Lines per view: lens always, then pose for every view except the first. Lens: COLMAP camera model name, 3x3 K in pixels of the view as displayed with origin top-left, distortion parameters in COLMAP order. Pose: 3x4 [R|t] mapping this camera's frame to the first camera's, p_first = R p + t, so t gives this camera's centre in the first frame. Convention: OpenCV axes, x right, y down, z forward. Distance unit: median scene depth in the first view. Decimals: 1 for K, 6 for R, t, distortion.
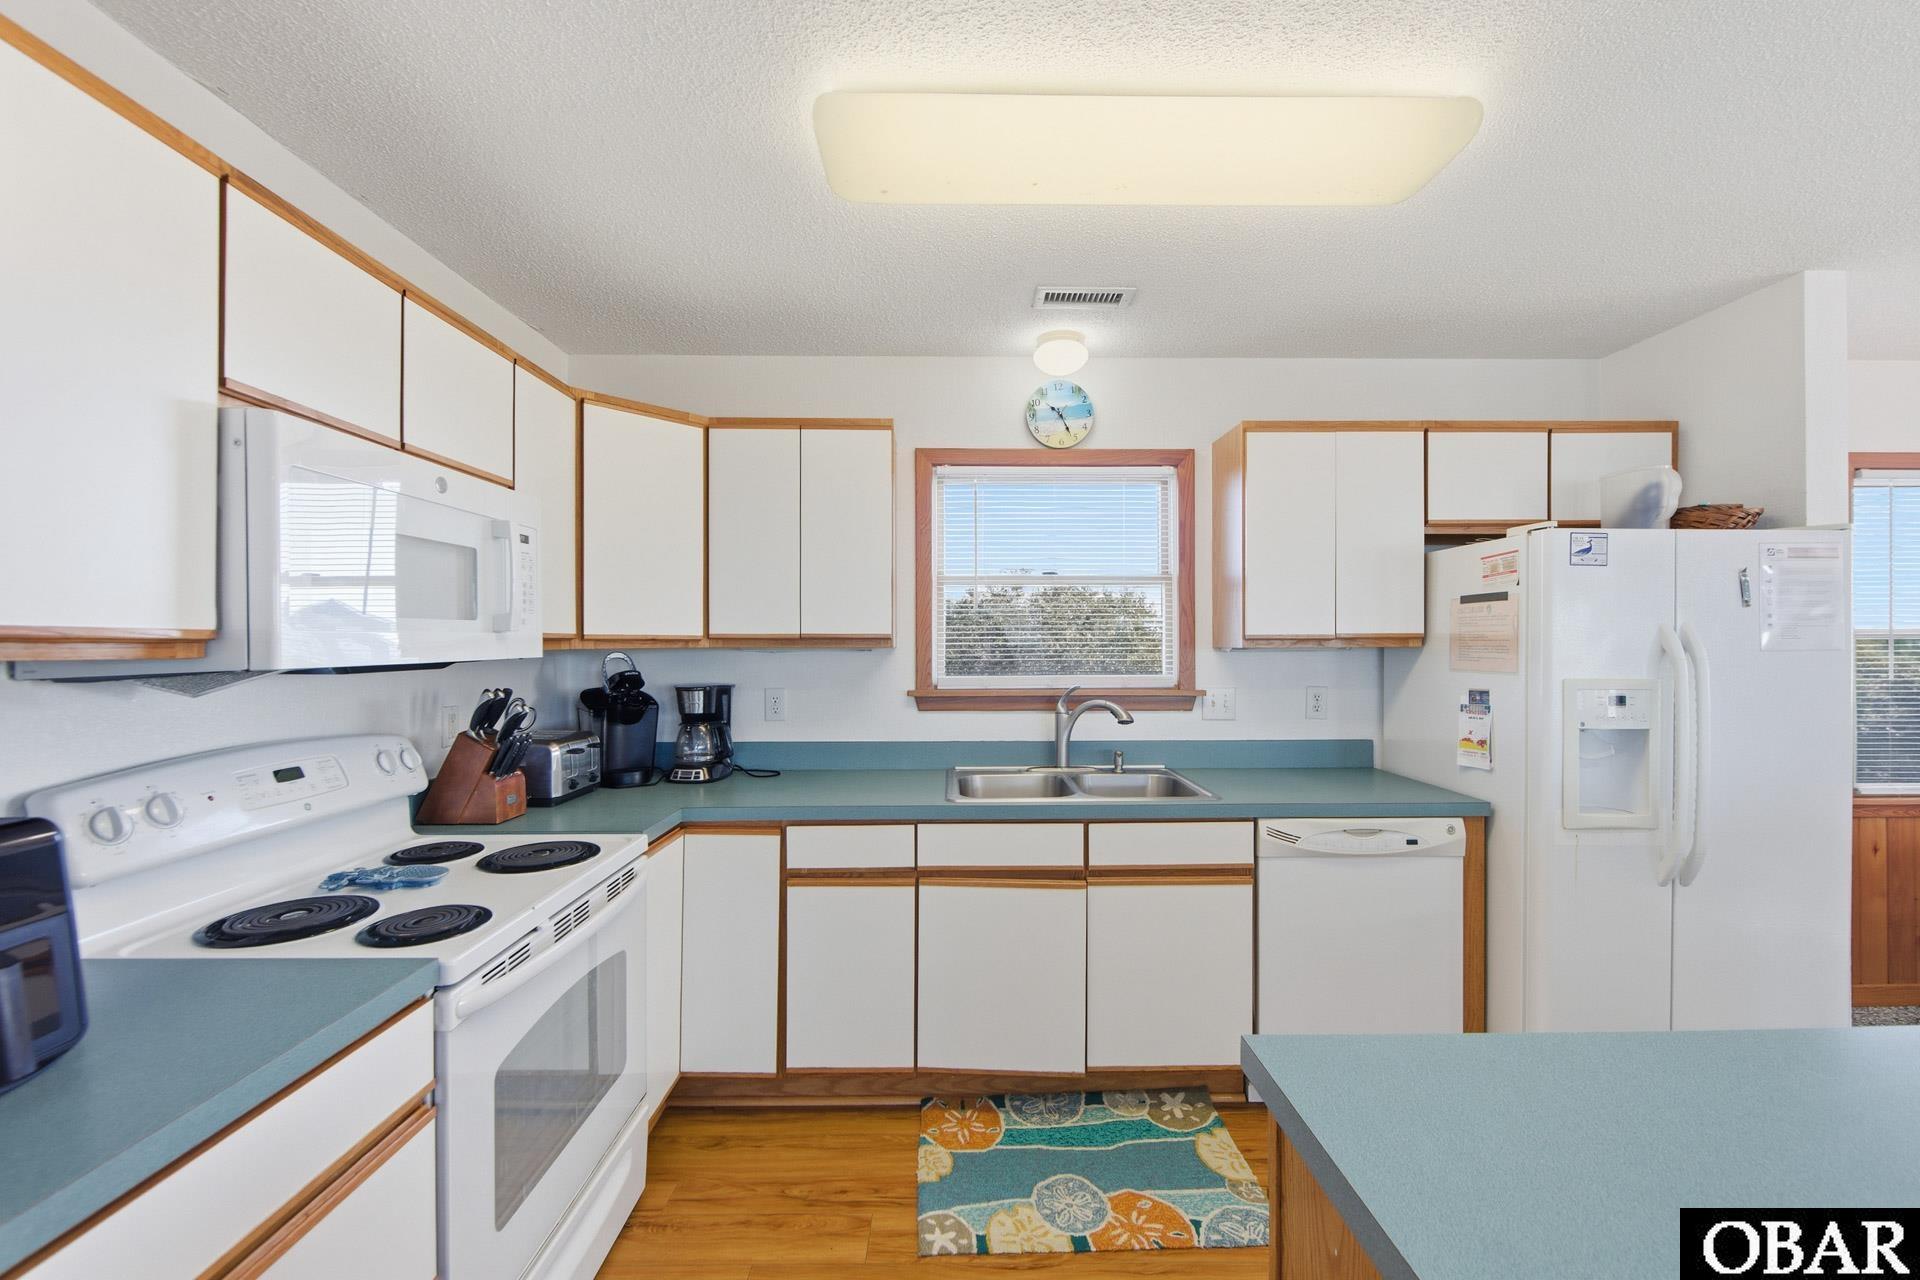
lens RADIAL K [[760.8, 0, 957.7], [0, 760.8, 645.1], [0, 0, 1]] dist [-0.000081, 0.000110]
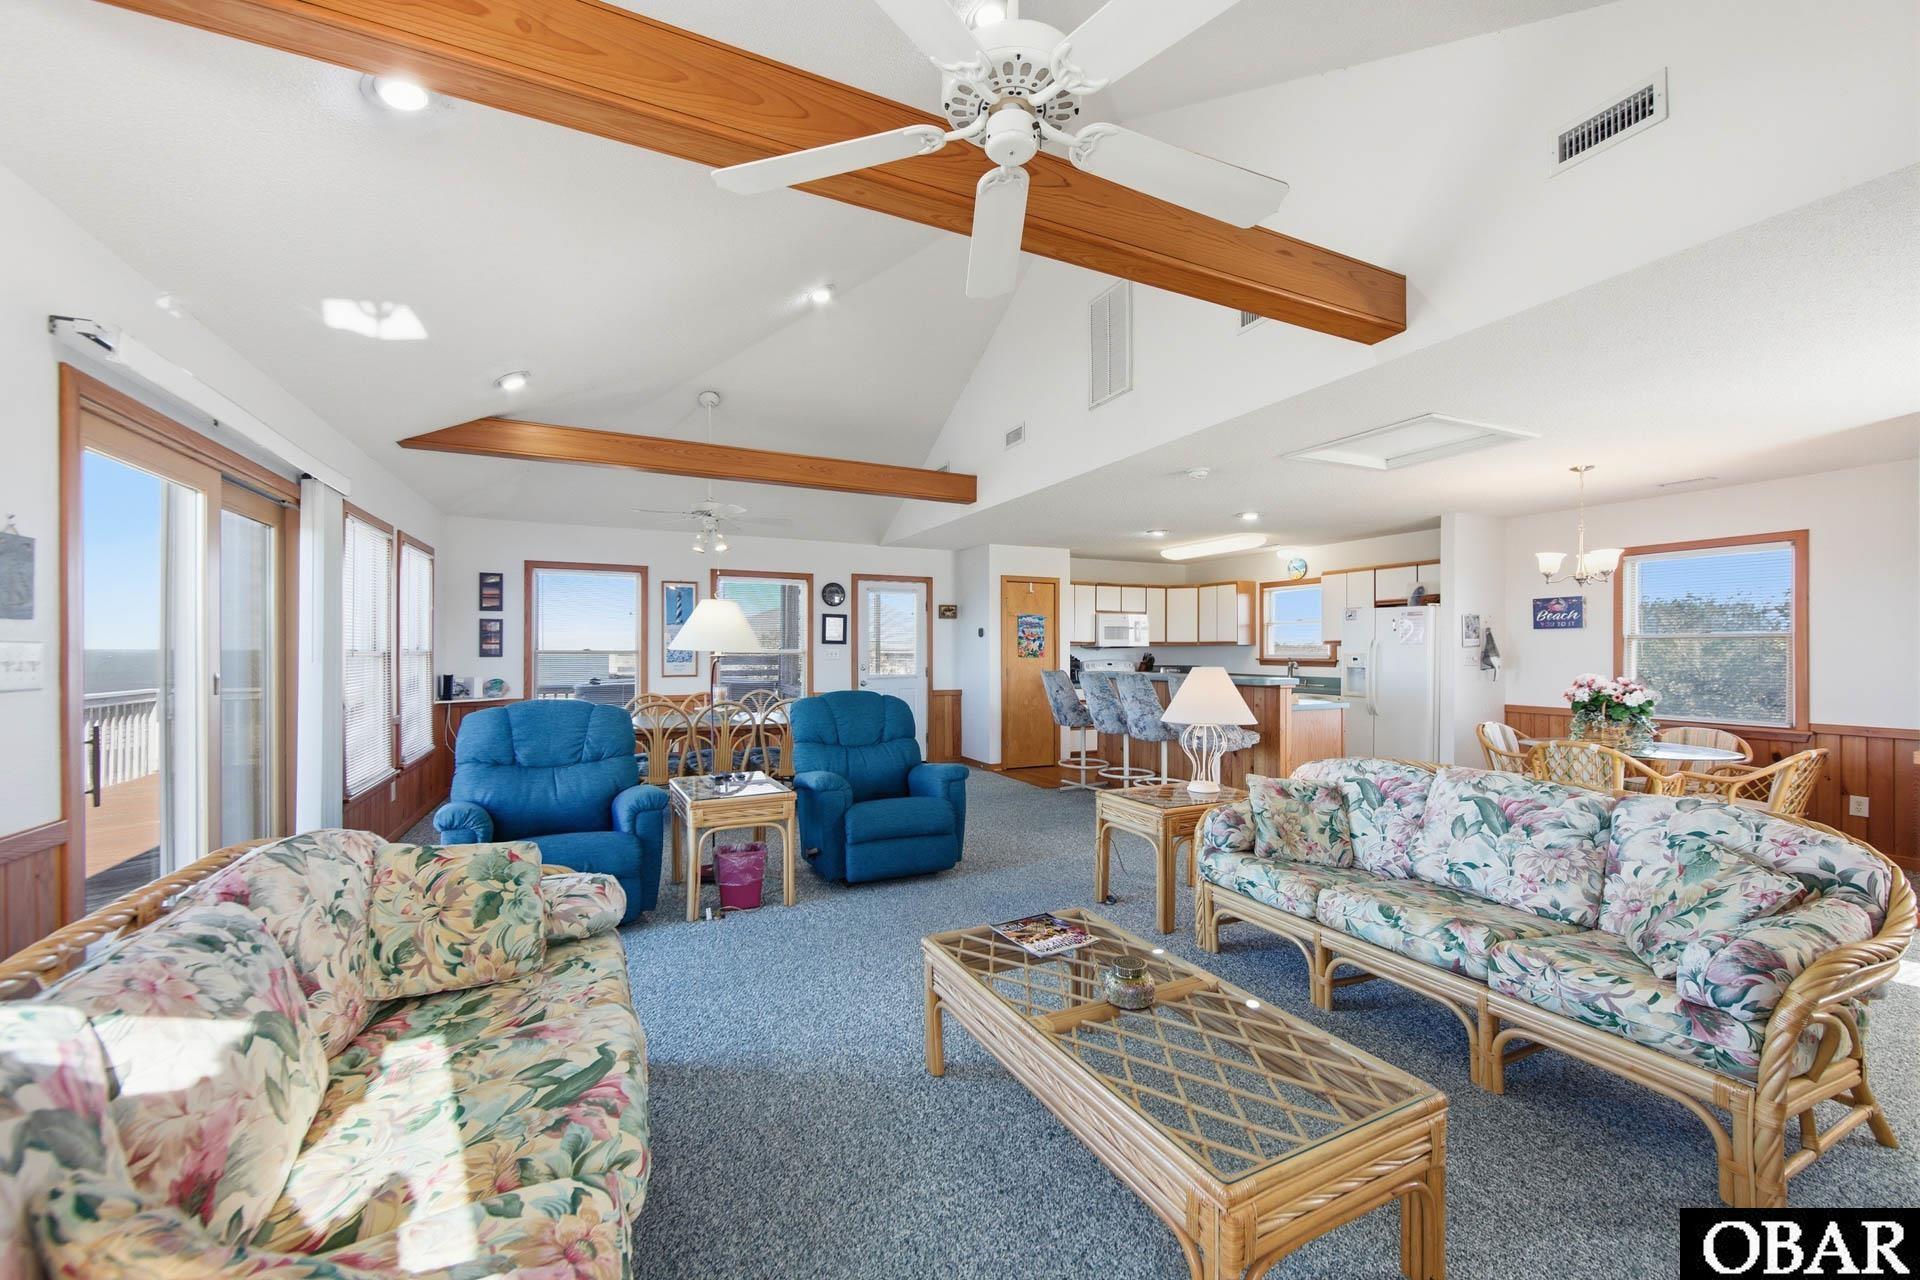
lens RADIAL K [[760.8, 0, 963.2], [0, 760.8, 649.7], [0, 0, 1]] dist [-0.000081, 0.000110]
pose [[0.415214, 0.003363, -0.909718, 2.582816], [-0.007118, 0.999975, 0.000448, 0.032712], [0.909696, 0.006289, 0.415227, -1.617613]]
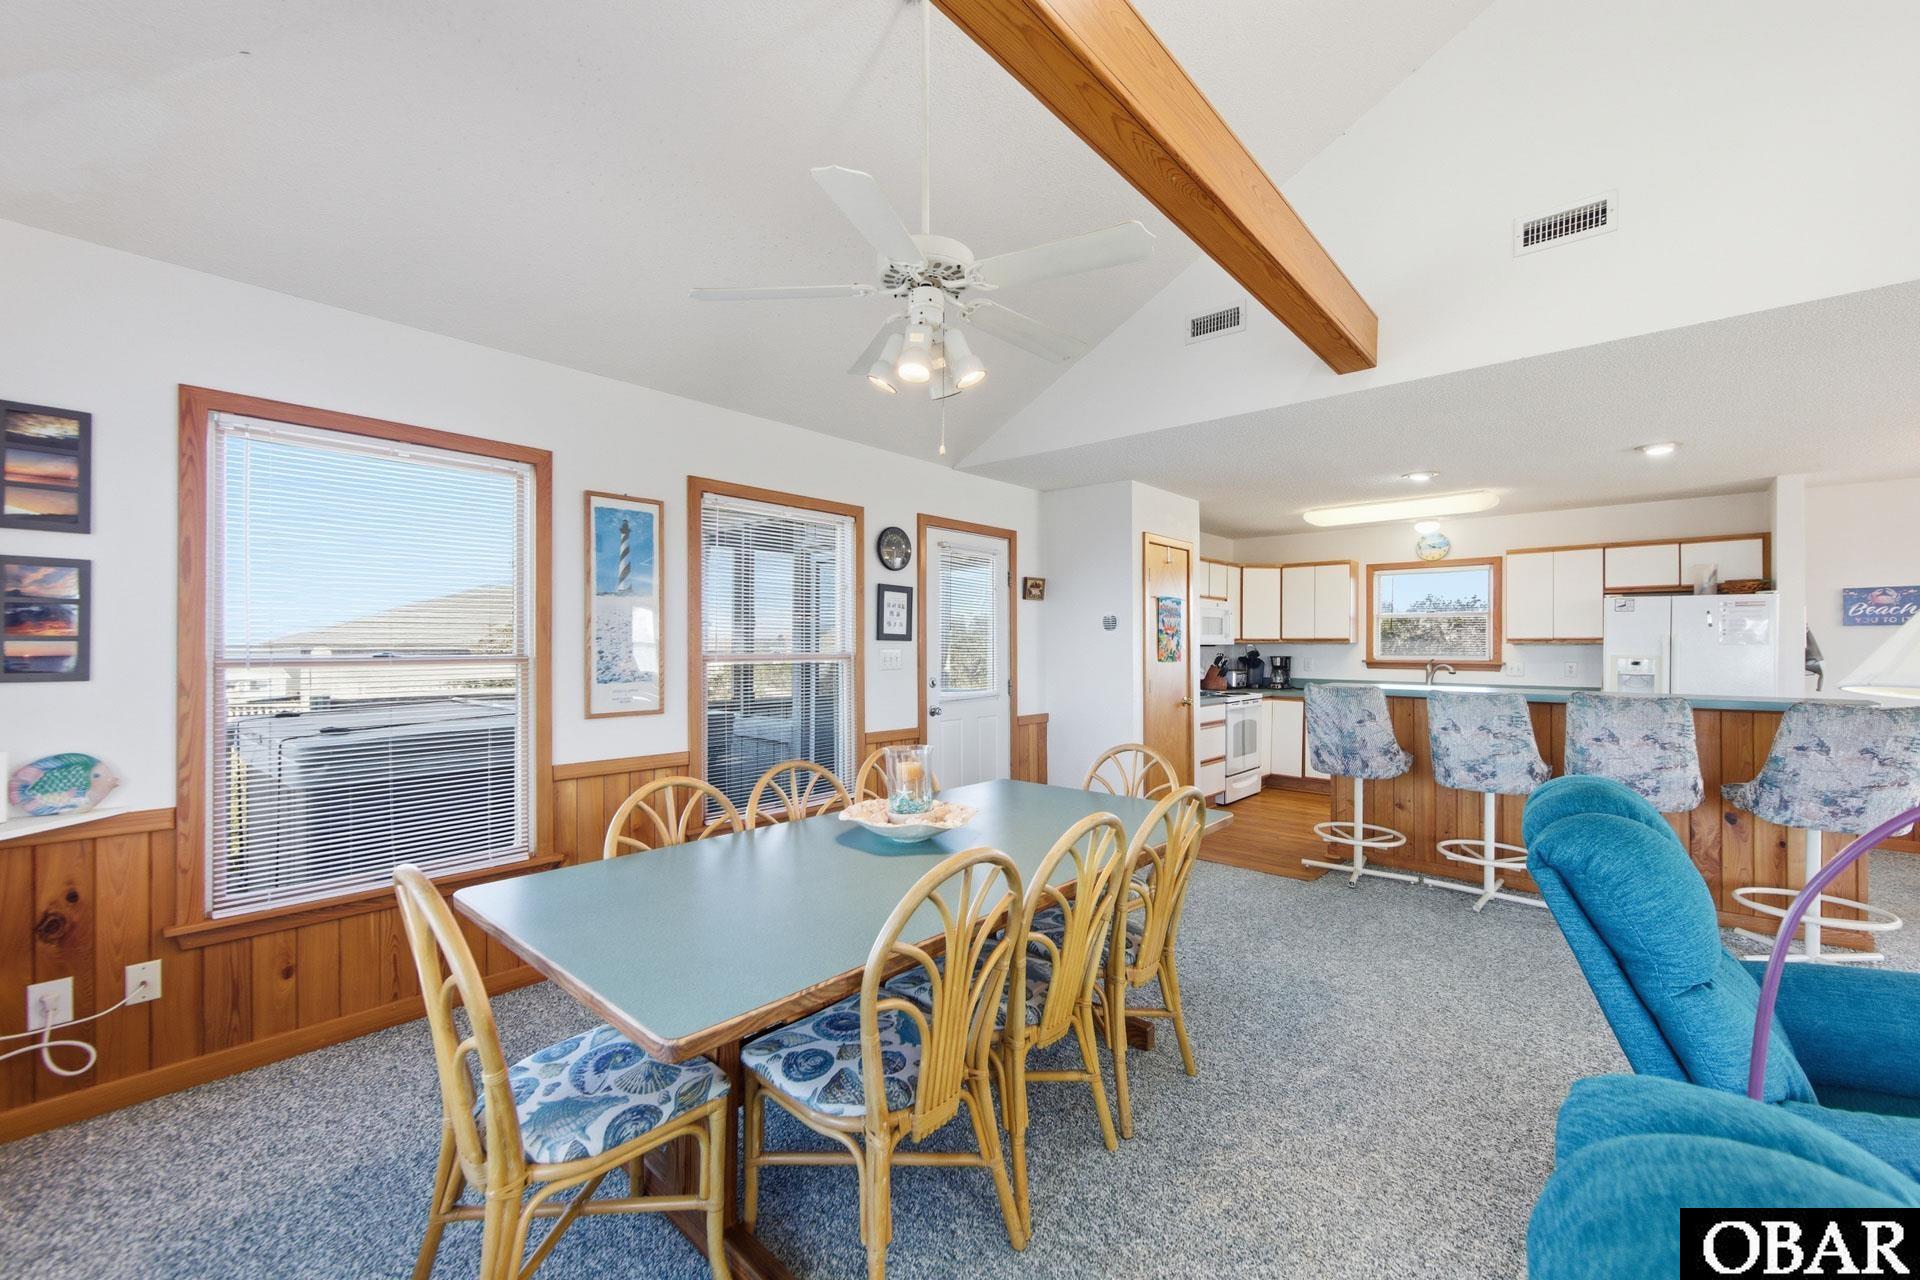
lens RADIAL K [[760.8, 0, 963.3], [0, 760.8, 644.3], [0, 0, 1]] dist [-0.000081, 0.000110]
pose [[0.739700, 0.003876, -0.672926, 0.723980], [-0.007423, 0.999970, -0.002400, 0.025196], [0.672896, 0.006770, 0.739706, -1.958931]]
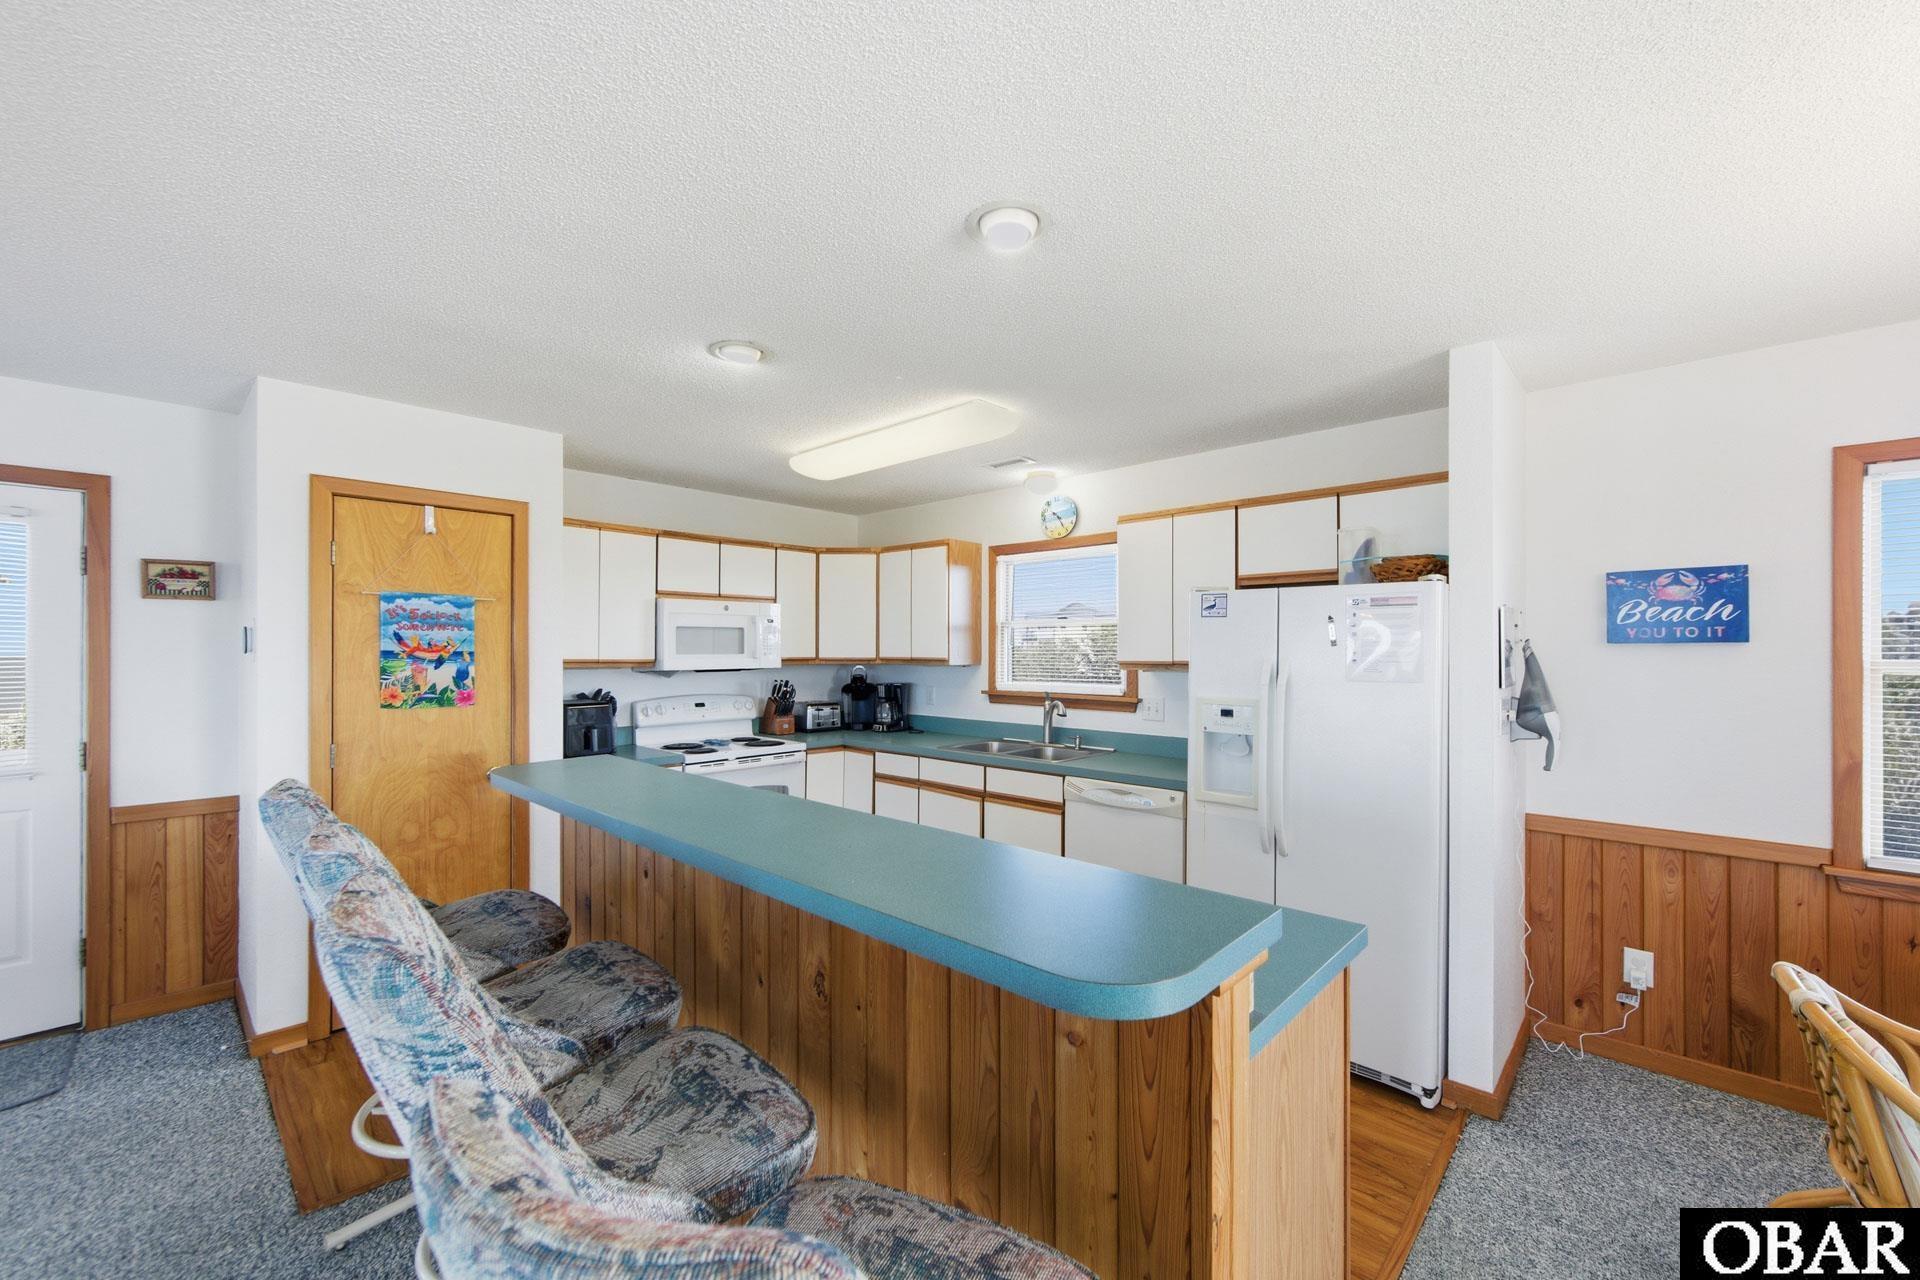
lens RADIAL K [[760.8, 0, 967.9], [0, 760.8, 647.9], [0, 0, 1]] dist [-0.000081, 0.000110]
pose [[0.724699, 0.001573, -0.689064, 1.178309], [-0.005872, 0.999975, -0.003893, -0.030781], [0.689040, 0.006868, 0.724690, -0.273831]]
